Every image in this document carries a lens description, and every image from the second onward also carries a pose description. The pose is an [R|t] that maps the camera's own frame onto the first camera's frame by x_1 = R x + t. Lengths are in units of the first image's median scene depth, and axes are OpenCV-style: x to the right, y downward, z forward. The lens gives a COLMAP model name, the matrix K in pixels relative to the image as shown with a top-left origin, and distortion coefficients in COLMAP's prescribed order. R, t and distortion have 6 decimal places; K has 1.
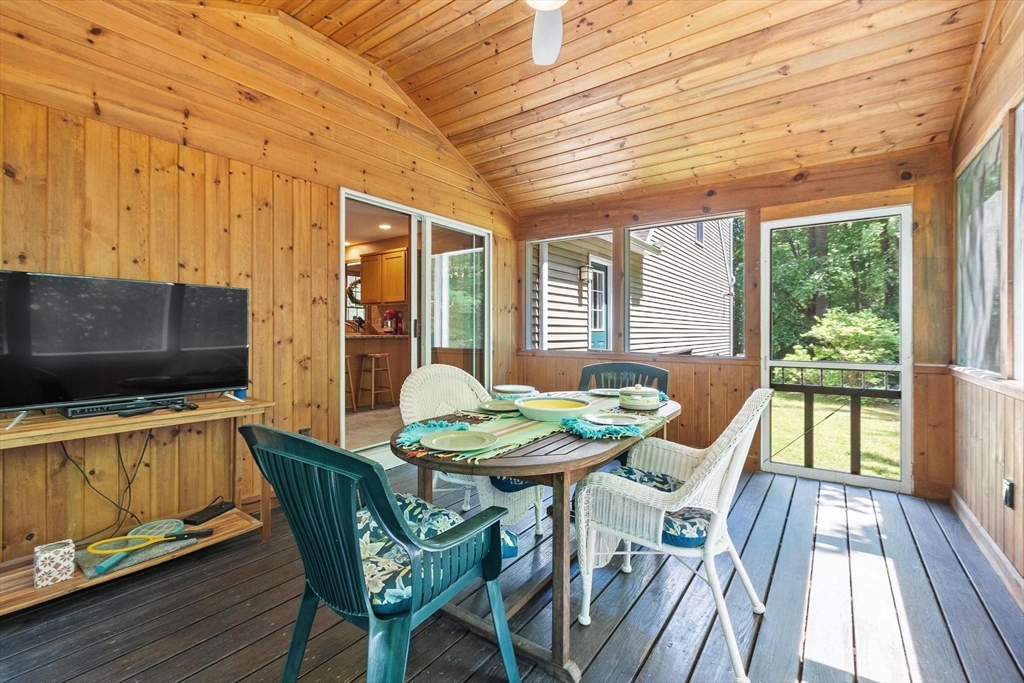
lens RADIAL K [[450.7, 0, 514.2], [0, 450.7, 335.3], [0, 0, 1]] dist [0.004124, -0.001300]
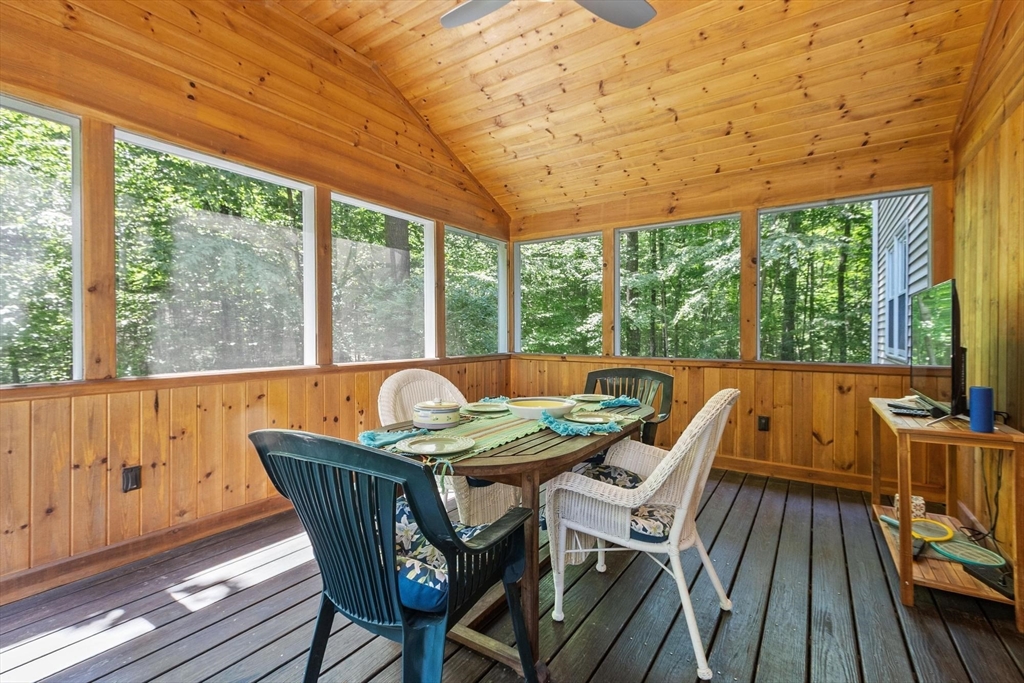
lens RADIAL K [[450.7, 0, 511.8], [0, 450.7, 337.1], [0, 0, 1]] dist [0.004124, -0.001300]
pose [[-0.999483, 0.000445, -0.032159, 0.124278], [0.000047, 0.999924, 0.012362, -0.017059], [0.032162, 0.012354, -0.999406, 1.413477]]
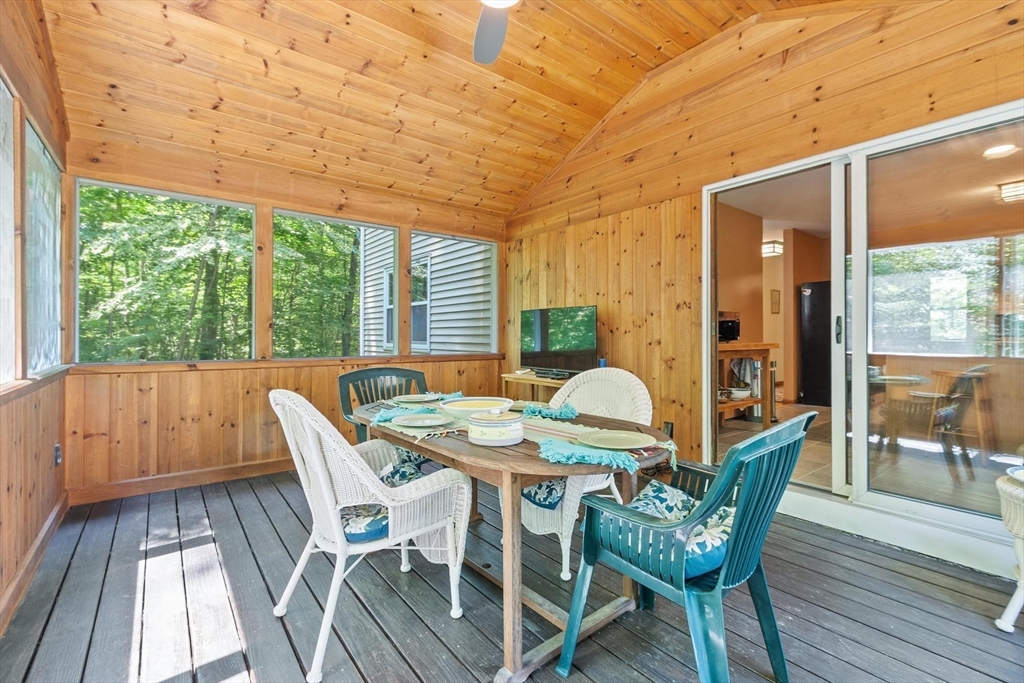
lens RADIAL K [[450.7, 0, 512.1], [0, 450.7, 335.3], [0, 0, 1]] dist [0.004124, -0.001300]
pose [[-0.275555, 0.000715, -0.961285, 0.722840], [-0.004913, 0.999986, 0.002153, -0.007819], [0.961273, 0.005316, -0.275547, 0.942281]]
